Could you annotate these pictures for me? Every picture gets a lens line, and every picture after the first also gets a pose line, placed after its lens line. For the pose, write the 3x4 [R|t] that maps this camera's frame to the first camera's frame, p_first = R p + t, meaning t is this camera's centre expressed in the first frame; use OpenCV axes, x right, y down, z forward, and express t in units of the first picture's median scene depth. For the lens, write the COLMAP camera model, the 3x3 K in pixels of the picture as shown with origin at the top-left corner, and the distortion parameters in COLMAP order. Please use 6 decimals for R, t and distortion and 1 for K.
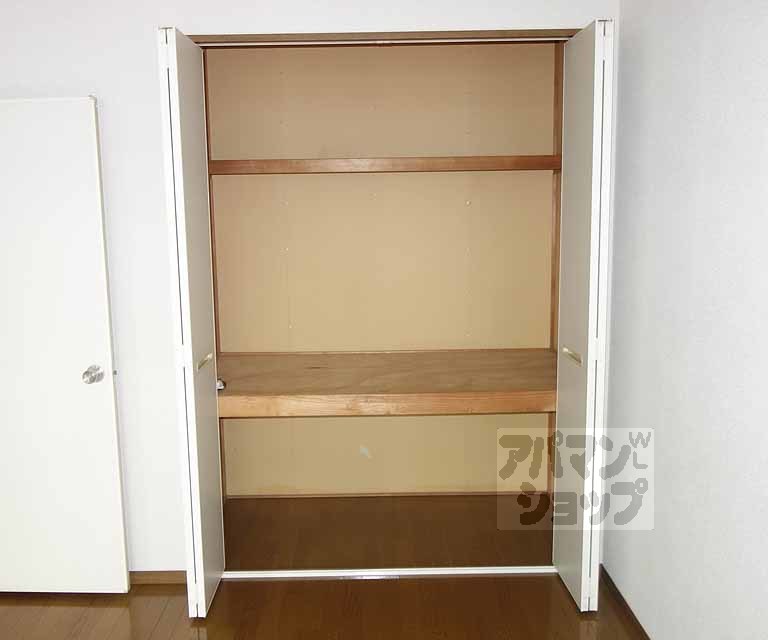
lens RADIAL K [[823.2, 0, 384.0], [0, 823.2, 320.0], [0, 0, 1]] dist [0.066292, -0.014162]
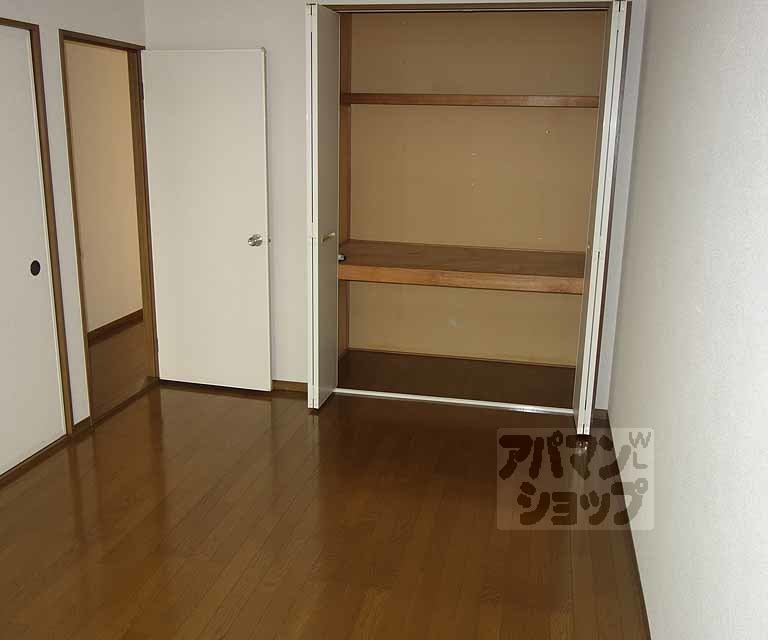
lens RADIAL K [[787.6, 0, 384.0], [0, 787.6, 320.0], [0, 0, 1]] dist [-0.022022, -0.016890]
pose [[0.977704, 0.088828, -0.190276, 0.141919], [-0.071700, 0.992883, 0.095092, 0.054870], [0.197369, -0.079329, 0.977114, -0.307637]]
